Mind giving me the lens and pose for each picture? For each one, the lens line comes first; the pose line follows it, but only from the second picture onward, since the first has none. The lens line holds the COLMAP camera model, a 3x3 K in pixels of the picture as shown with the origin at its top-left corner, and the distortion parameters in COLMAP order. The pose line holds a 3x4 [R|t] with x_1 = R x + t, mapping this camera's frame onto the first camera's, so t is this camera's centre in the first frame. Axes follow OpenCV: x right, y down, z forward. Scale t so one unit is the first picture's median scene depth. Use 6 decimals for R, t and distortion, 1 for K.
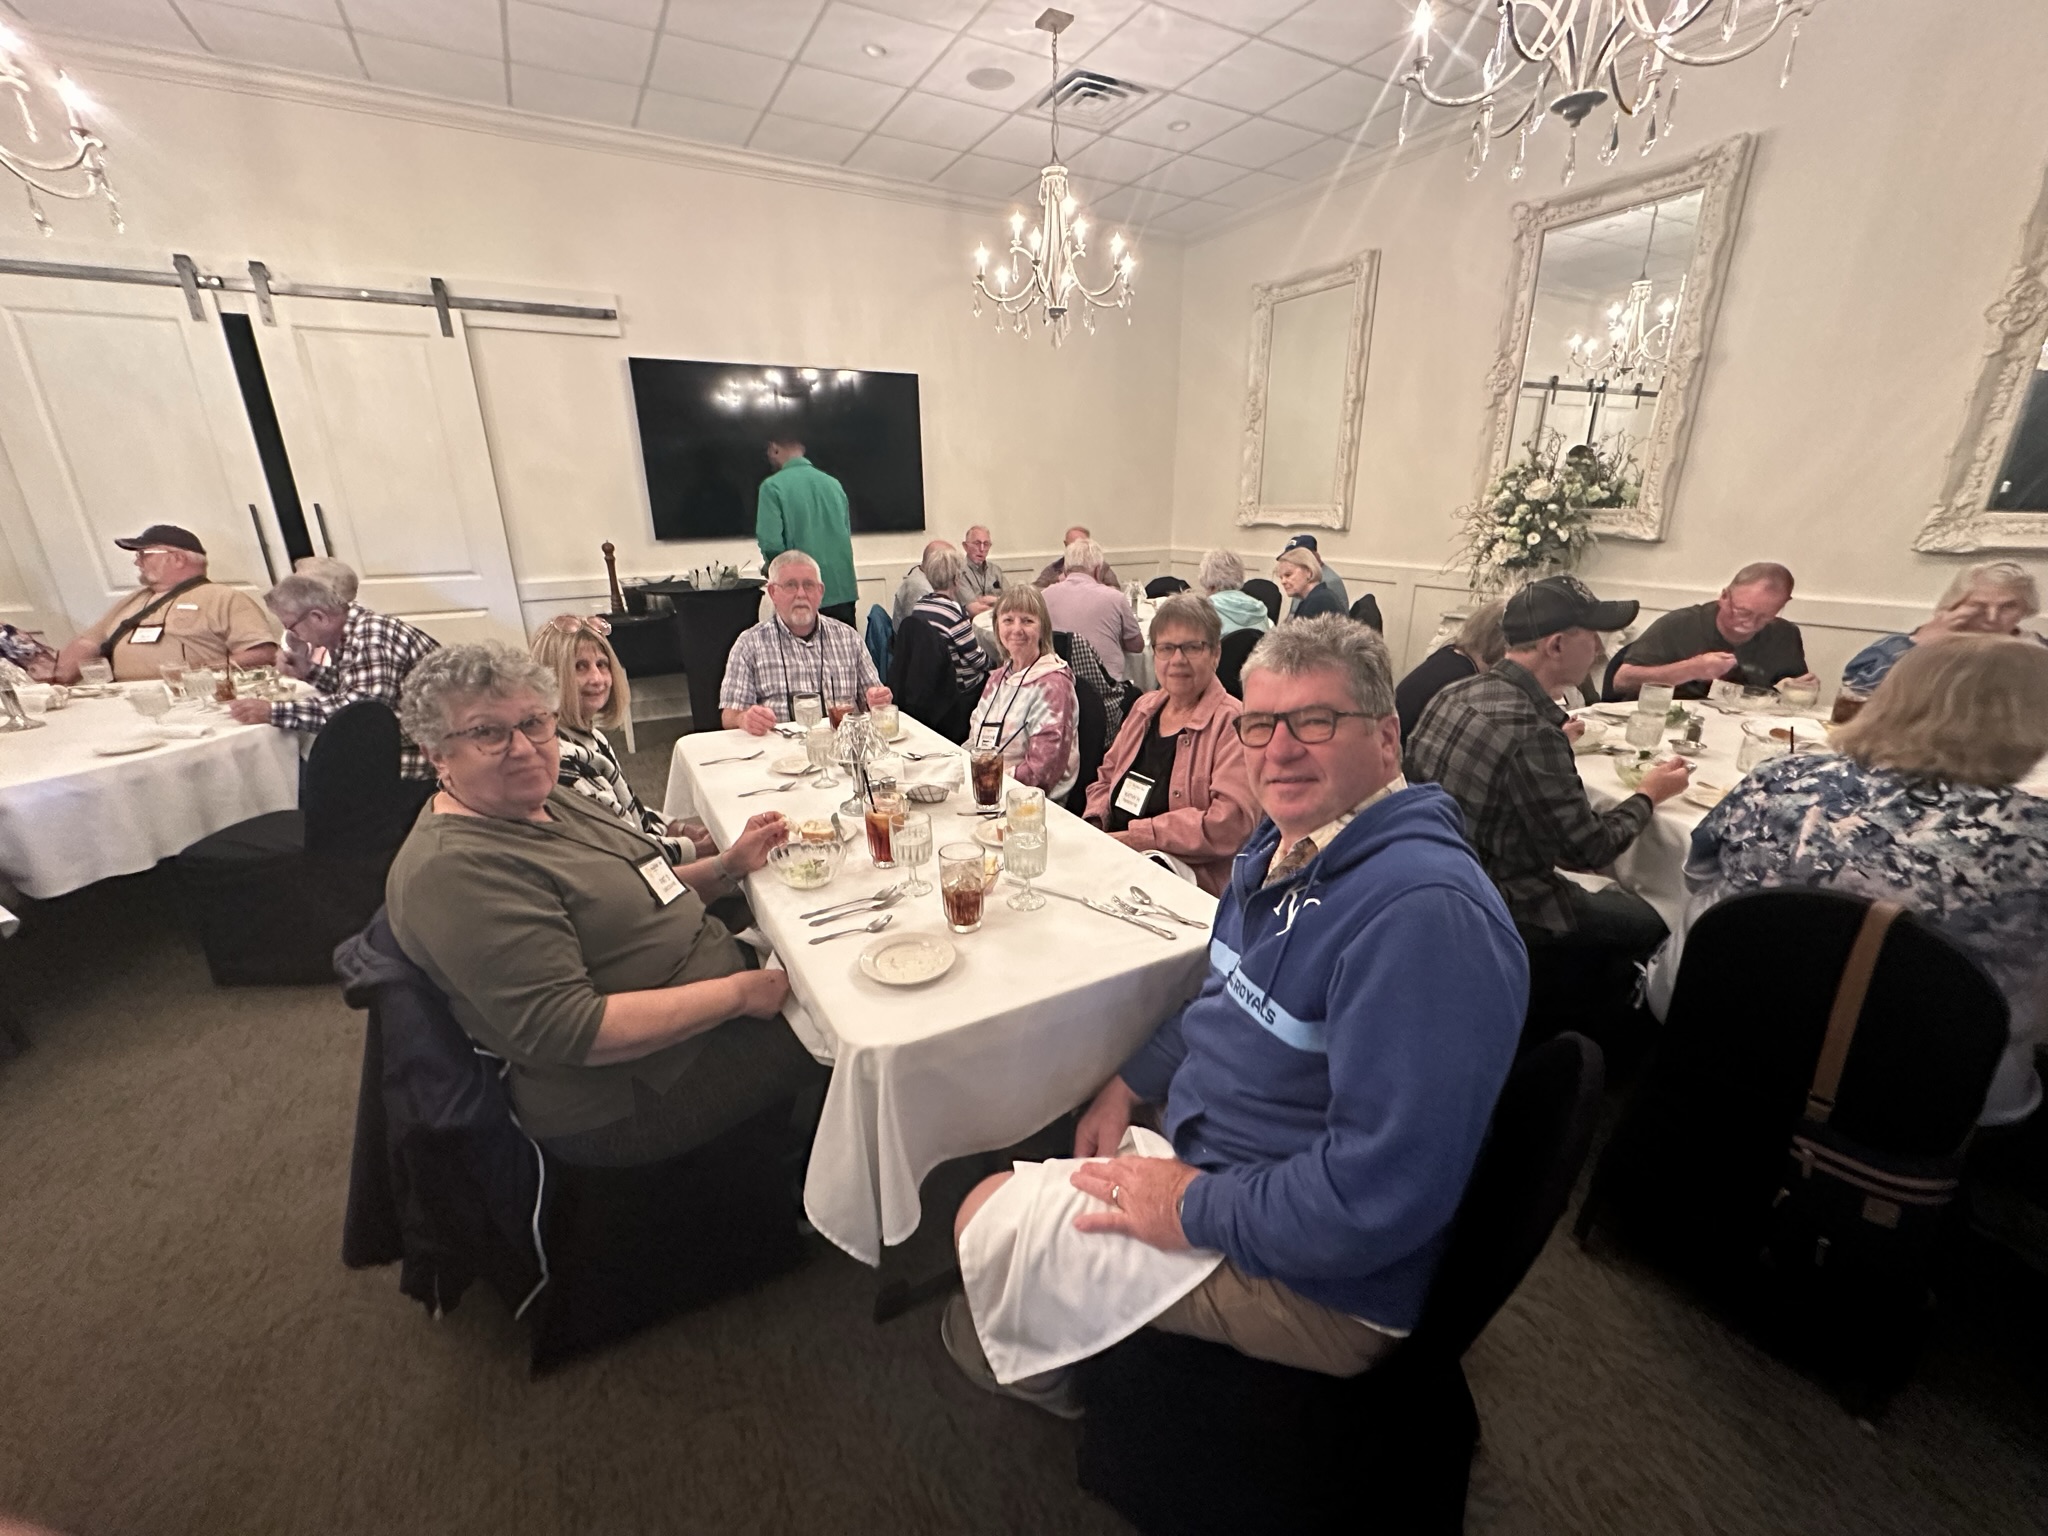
lens RADIAL K [[822.9, 0, 1023.4], [0, 822.9, 767.1], [0, 0, 1]] dist [-0.001693, 0.000902]
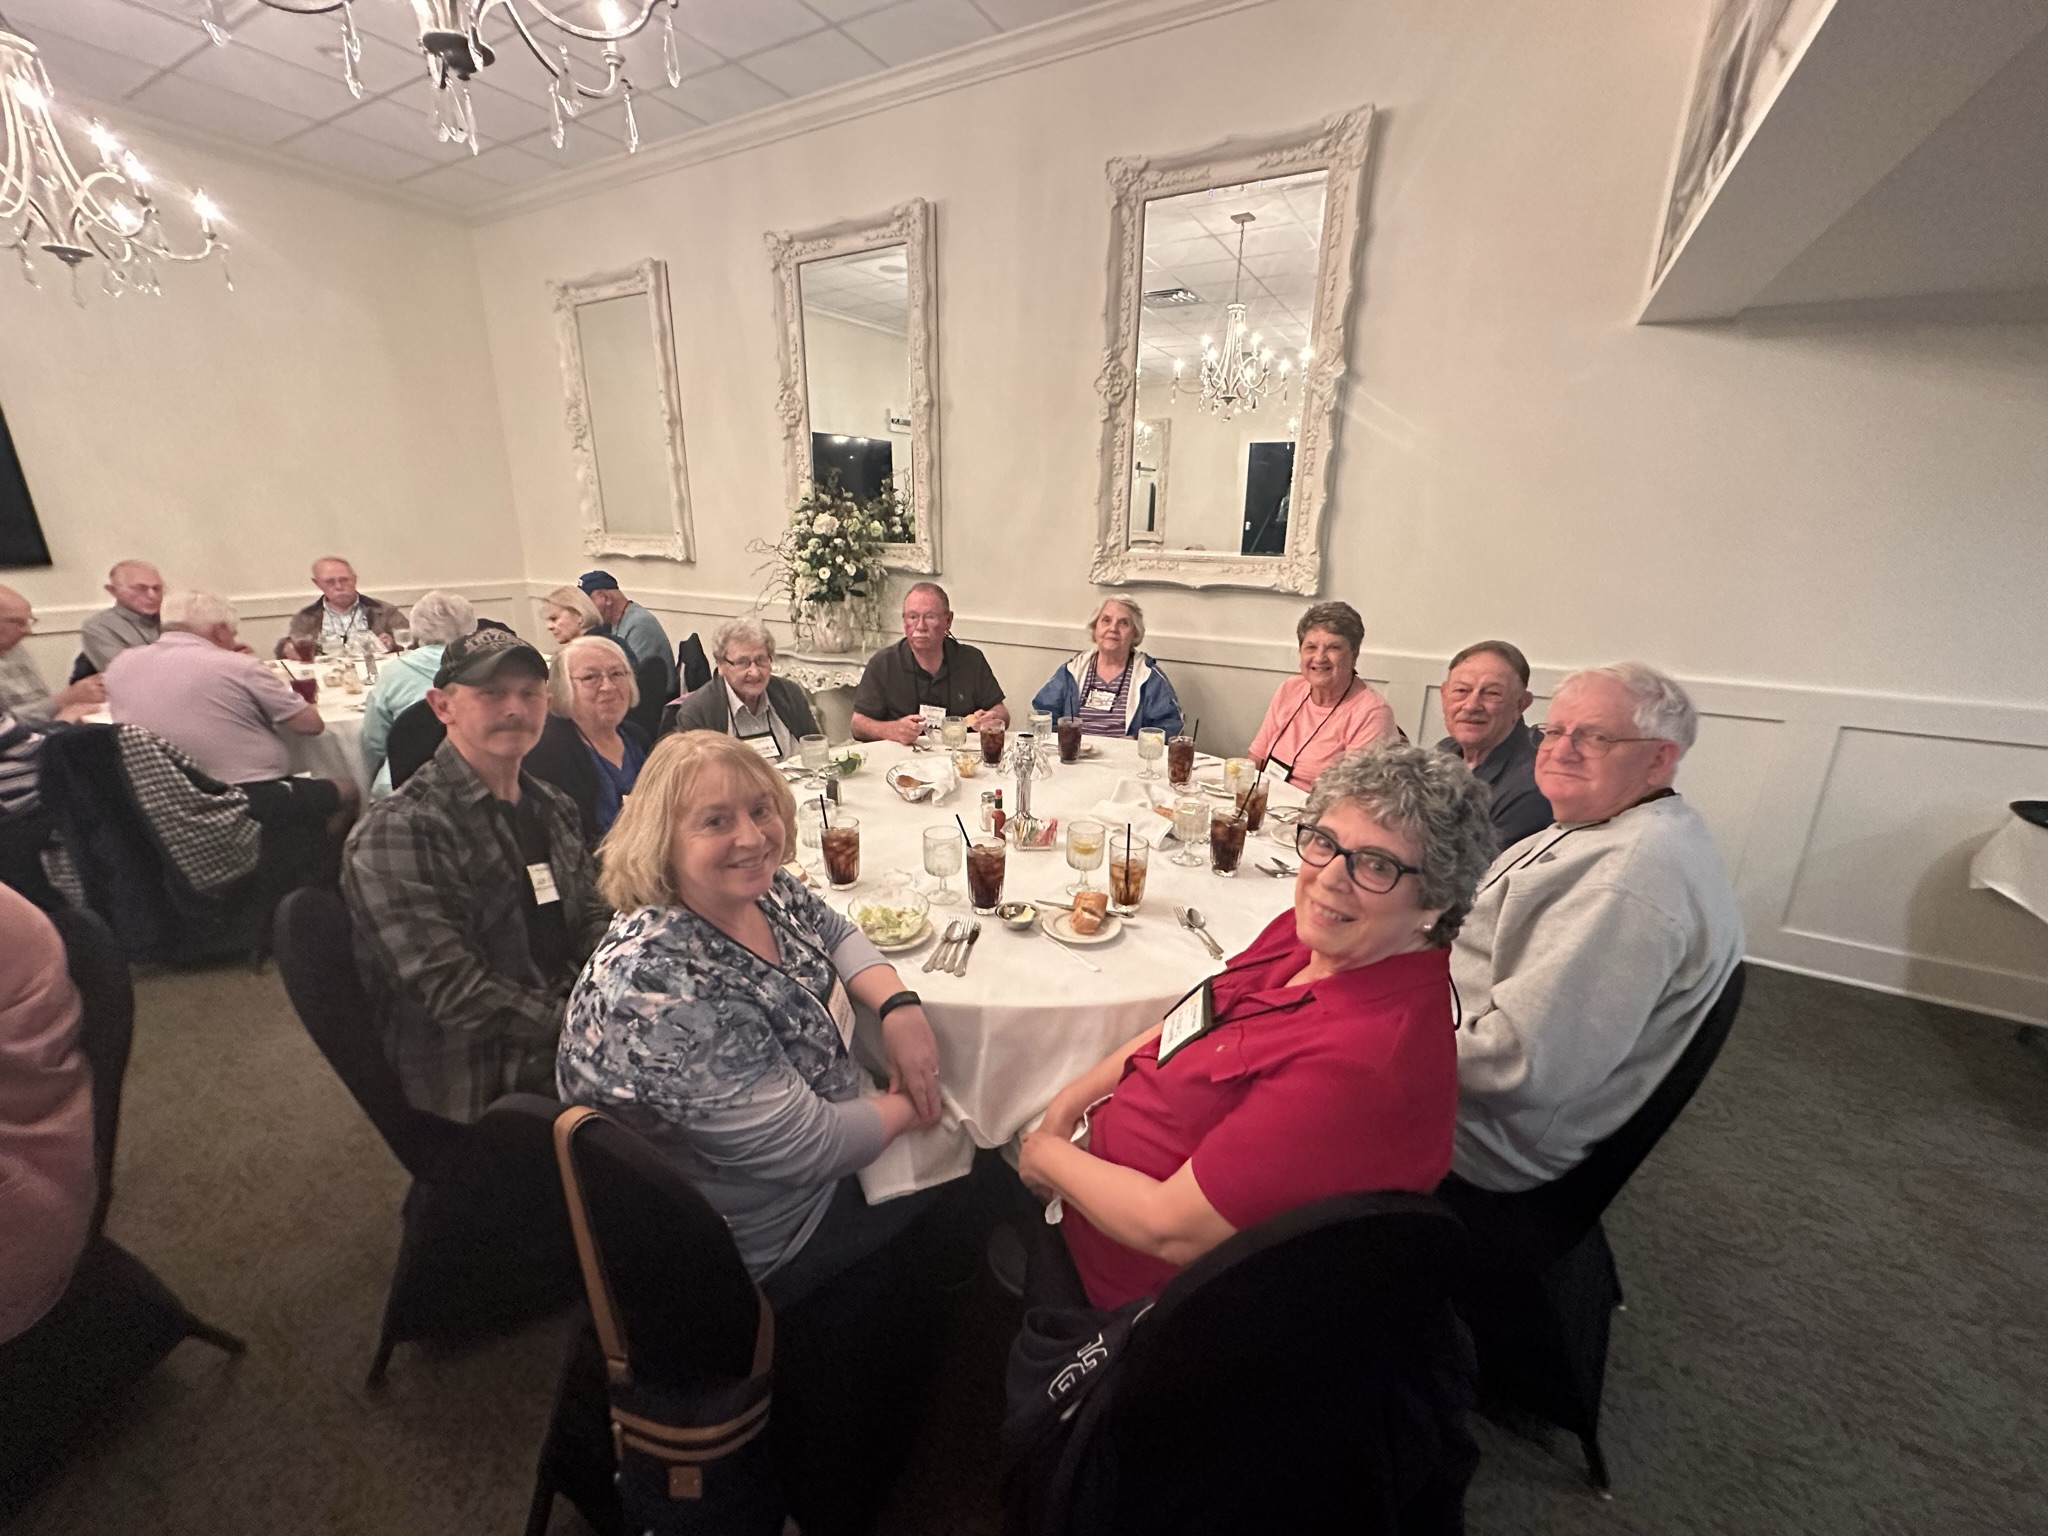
lens RADIAL K [[822.9, 0, 1025.1], [0, 822.9, 768.2], [0, 0, 1]] dist [-0.001693, 0.000902]
pose [[0.857059, -0.132246, 0.497956, 0.300031], [0.143163, 0.989563, 0.016402, -0.027762], [-0.494928, 0.057231, 0.867047, 0.037467]]
